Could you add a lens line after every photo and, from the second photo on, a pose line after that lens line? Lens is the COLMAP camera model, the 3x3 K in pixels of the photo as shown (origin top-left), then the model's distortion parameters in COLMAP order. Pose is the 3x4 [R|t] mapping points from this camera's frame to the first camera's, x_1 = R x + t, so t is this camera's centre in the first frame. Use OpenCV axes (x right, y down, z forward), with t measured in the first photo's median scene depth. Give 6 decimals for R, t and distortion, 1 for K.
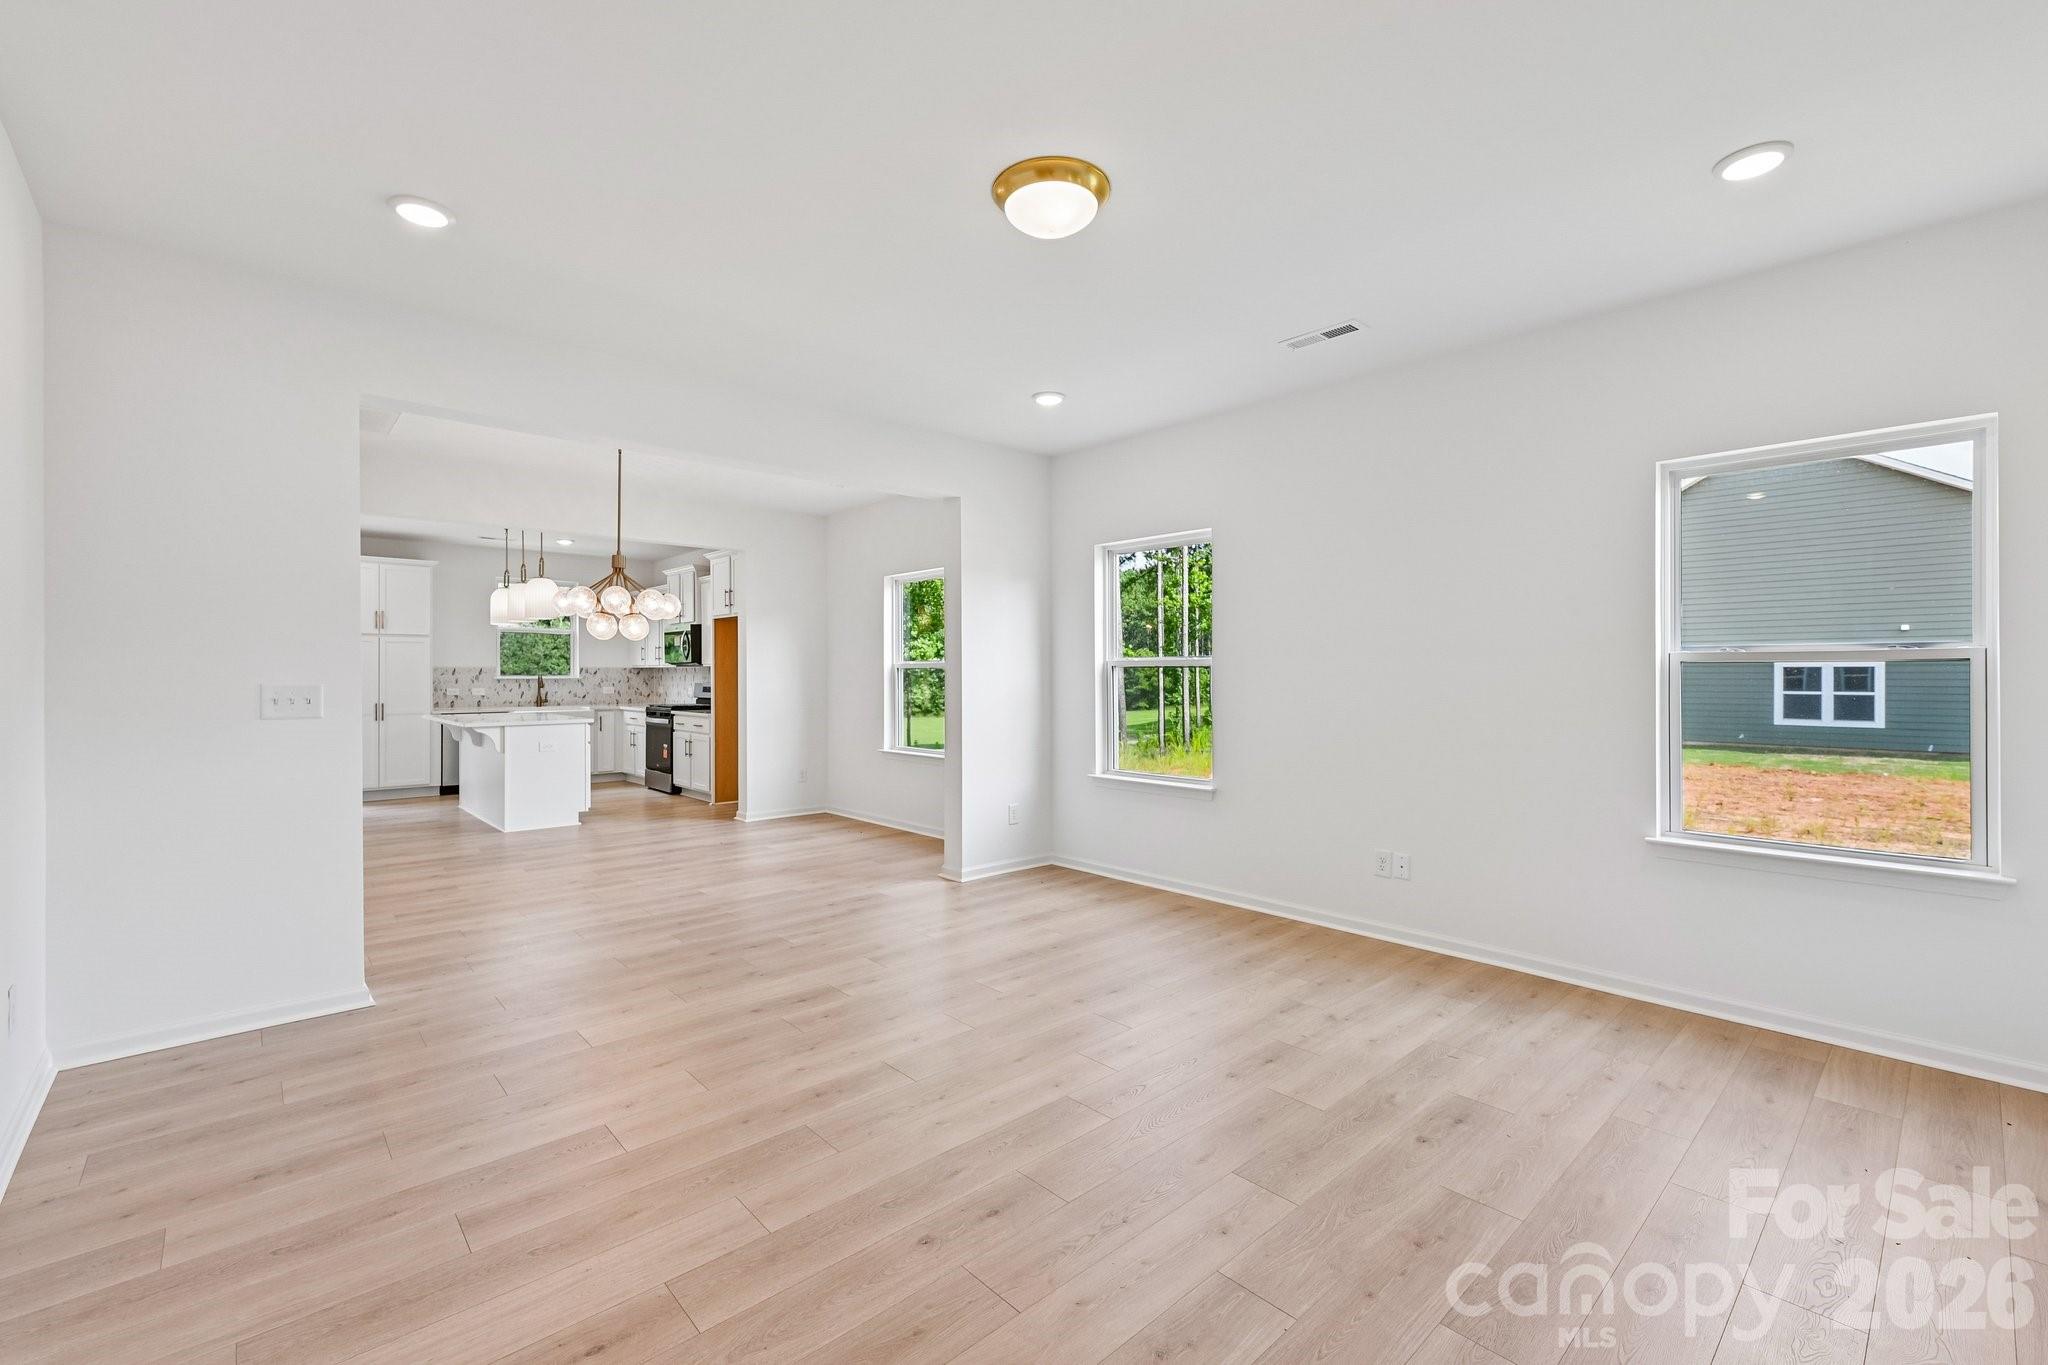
lens RADIAL K [[866.0, 0, 1014.9], [0, 866.0, 674.3], [0, 0, 1]] dist [0.002130, 0.000250]
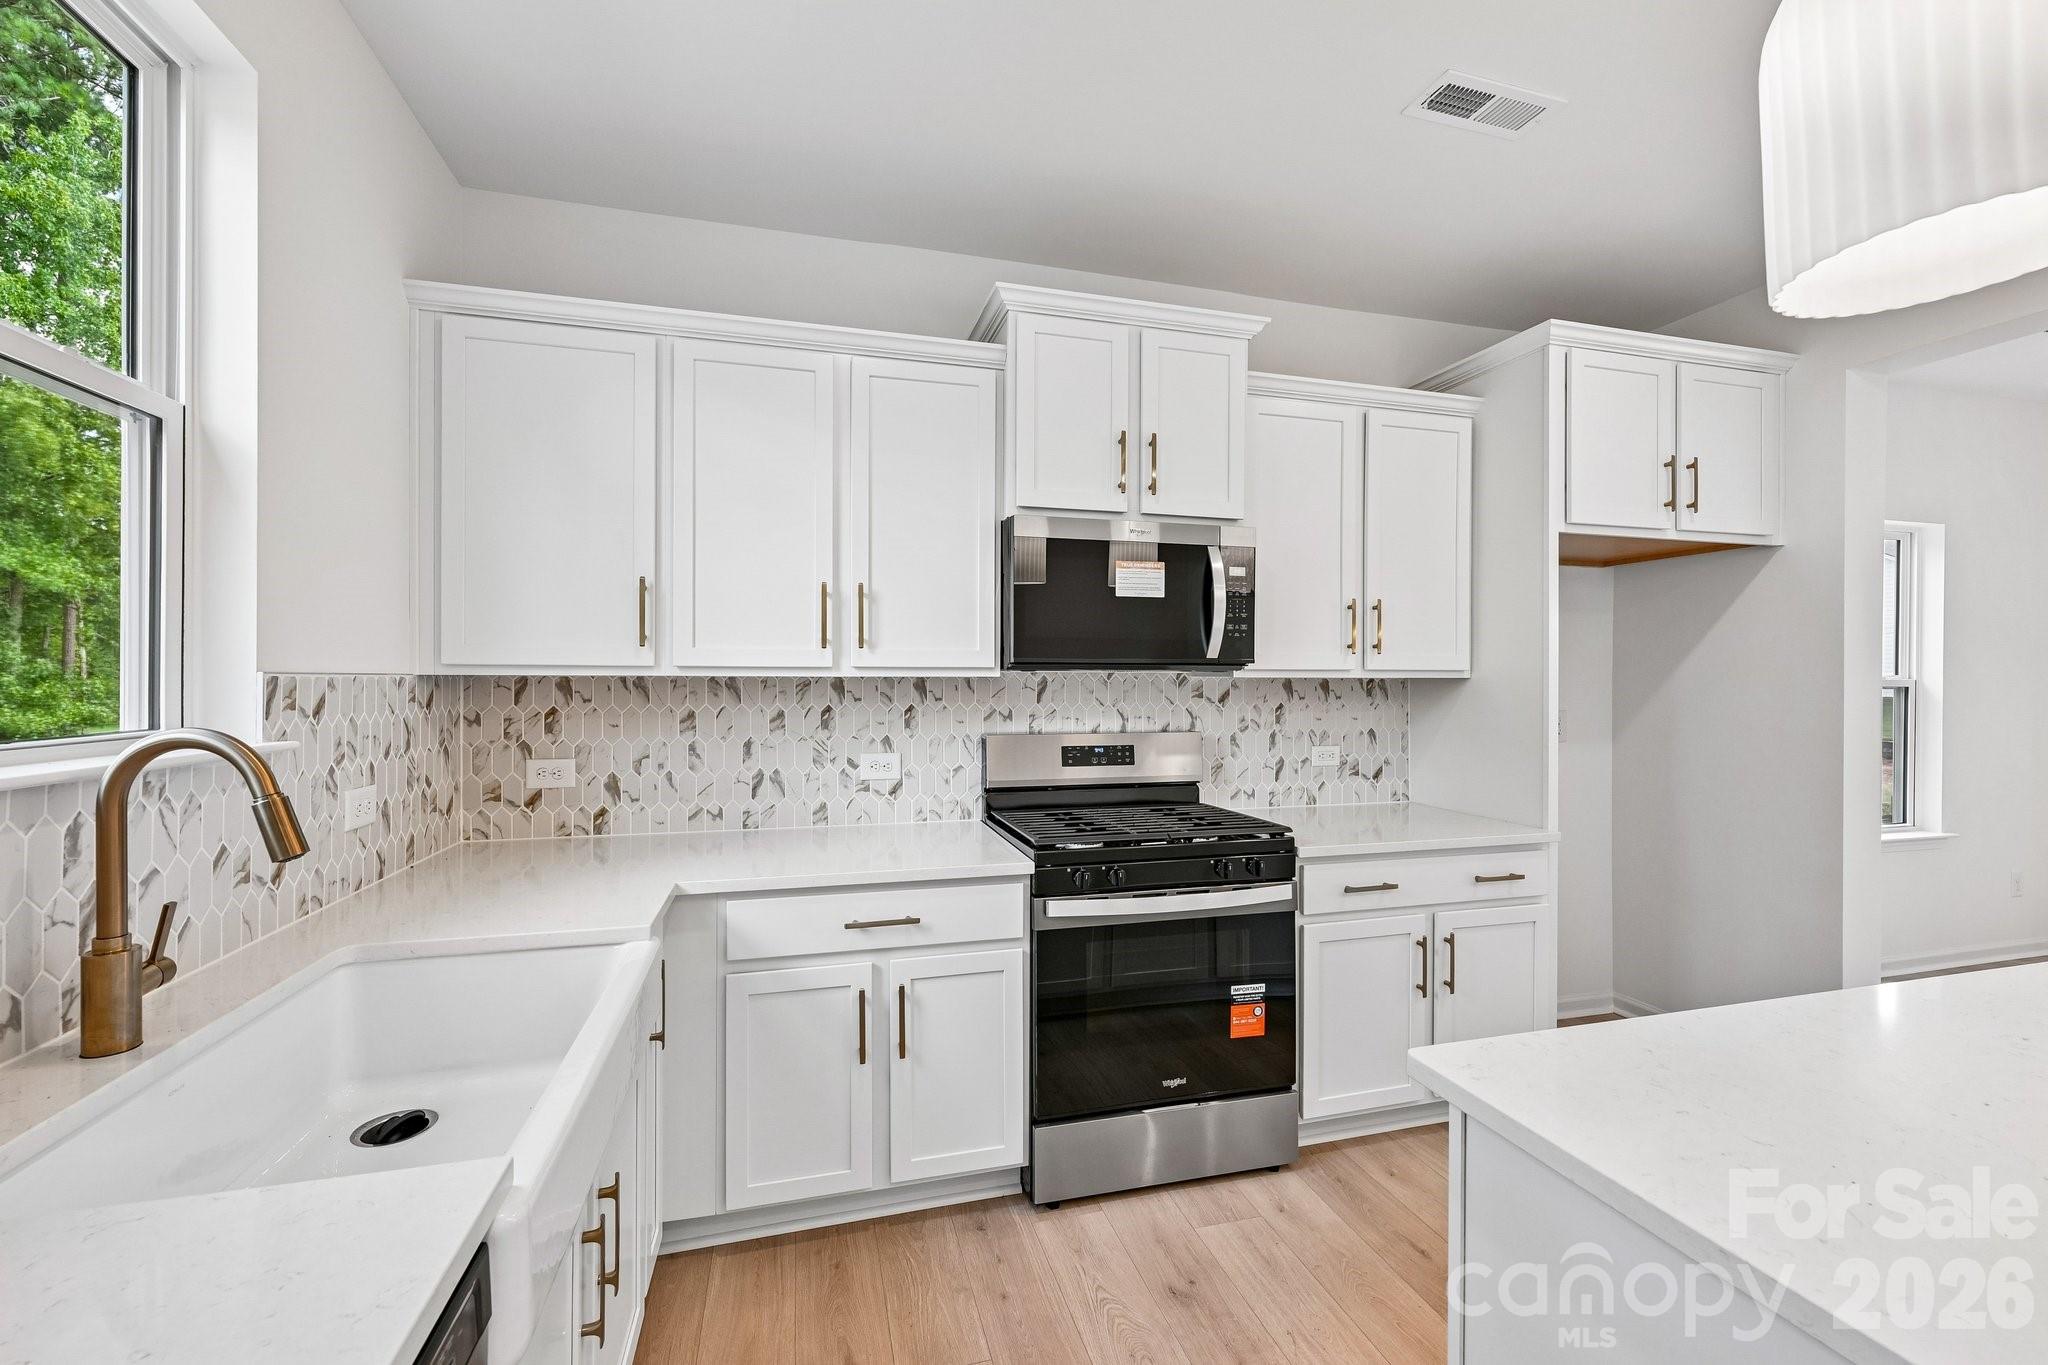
lens RADIAL K [[826.7, 0, 1018.2], [0, 826.7, 681.6], [0, 0, 1]] dist [0.001799, 0.000076]
pose [[0.455309, -0.000455, 0.890333, -0.689745], [-0.003353, 0.999992, 0.002225, -0.008750], [-0.890327, -0.003999, 0.455304, 1.007194]]
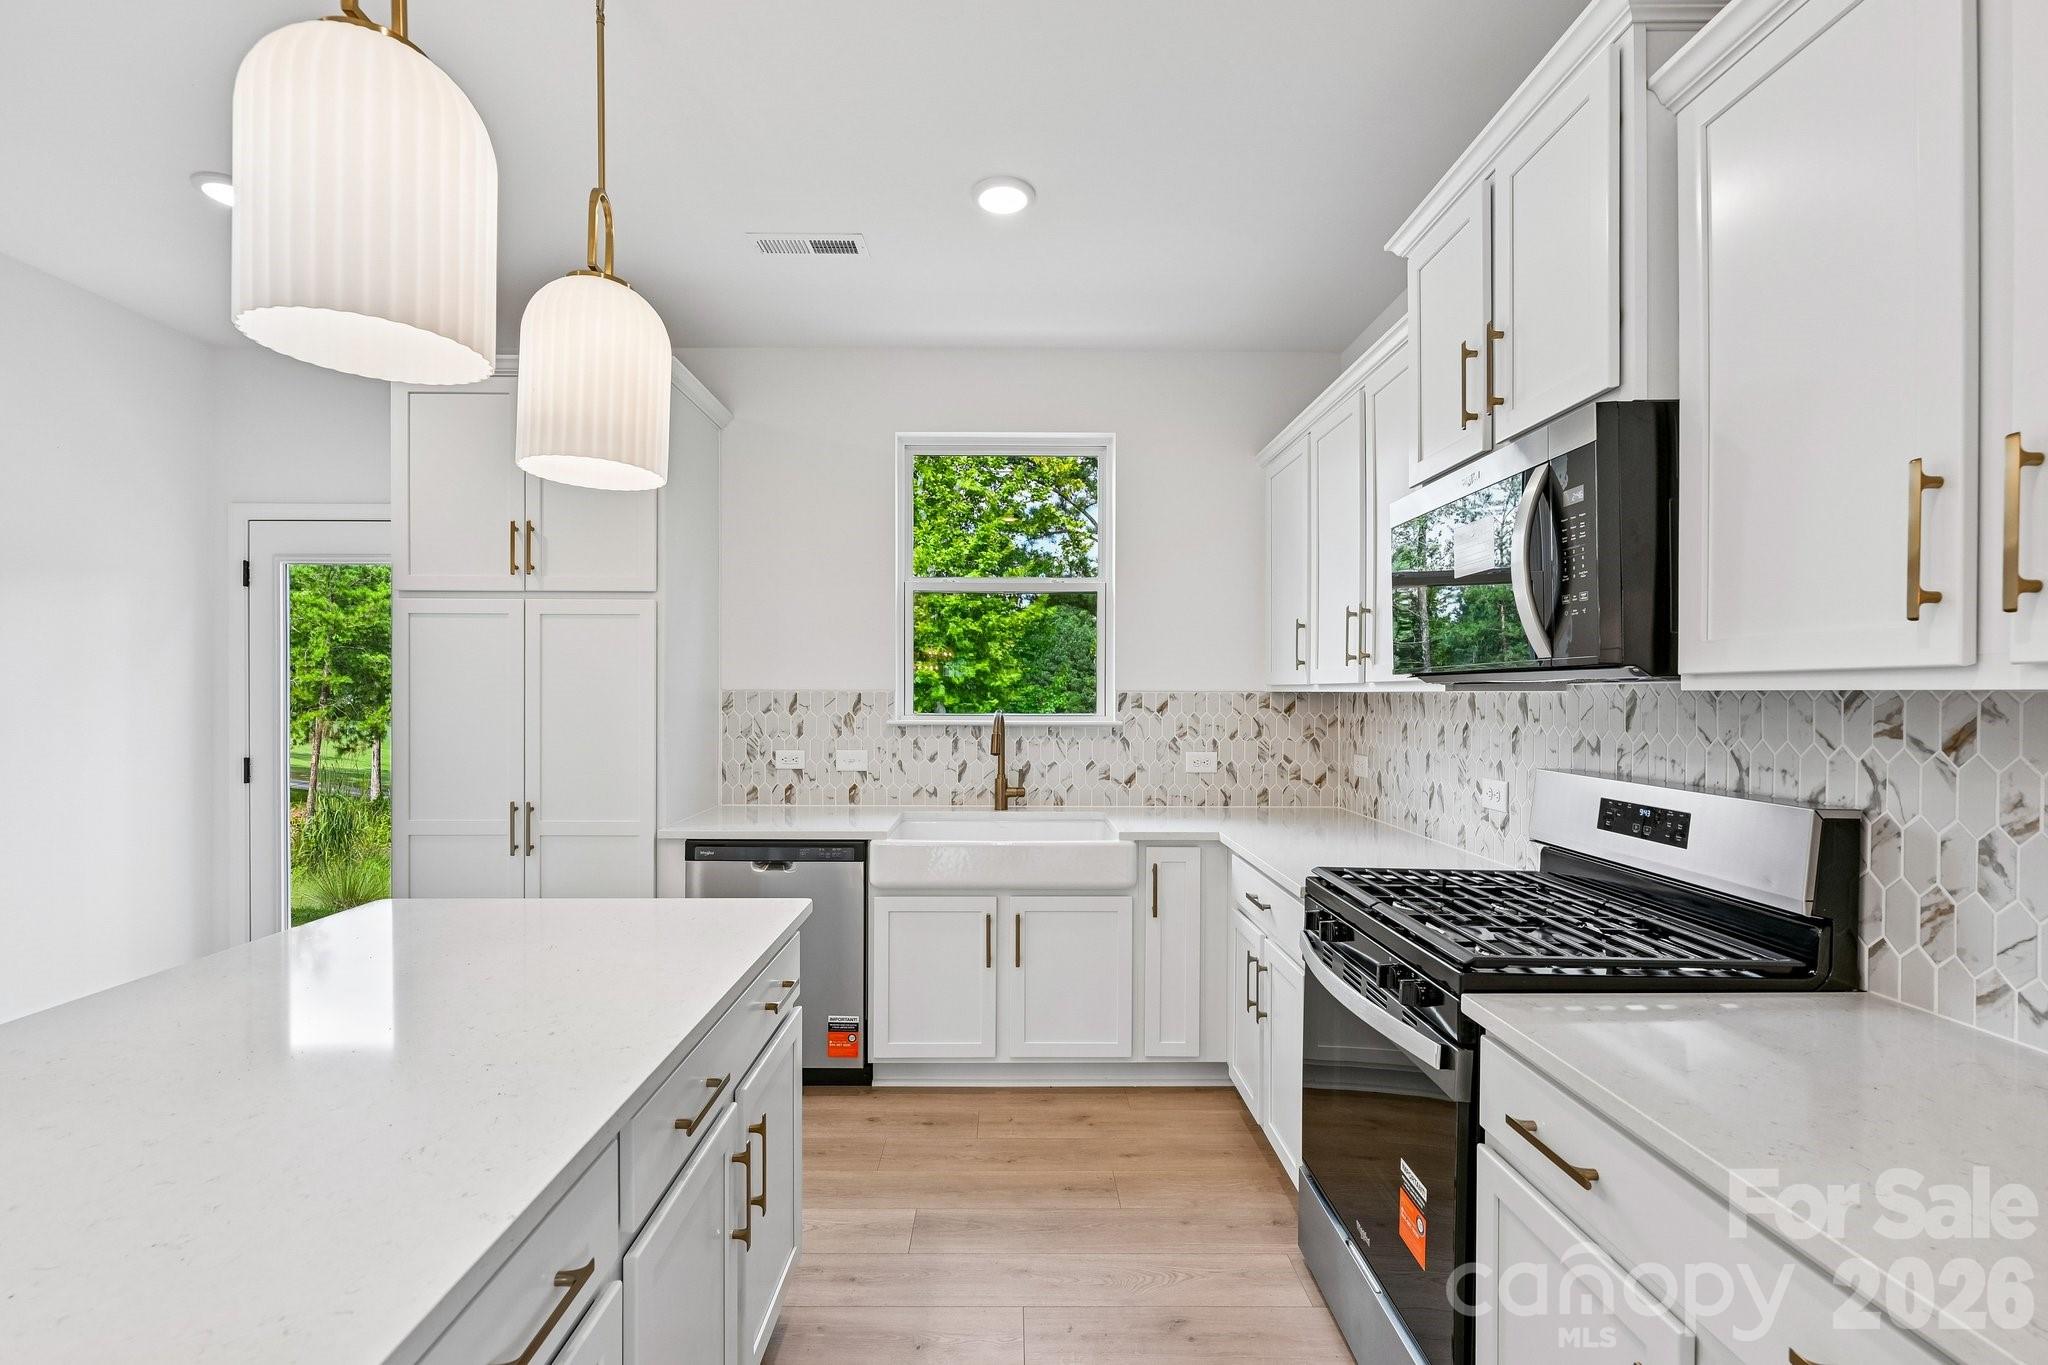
lens RADIAL K [[902.3, 0, 1017.9], [0, 902.3, 695.6], [0, 0, 1]] dist [-0.002370, 0.000172]
pose [[0.746367, 0.006005, -0.665508, -0.367846], [-0.004563, 0.999982, 0.003906, -0.009039], [0.665519, 0.000121, 0.746381, 0.874457]]
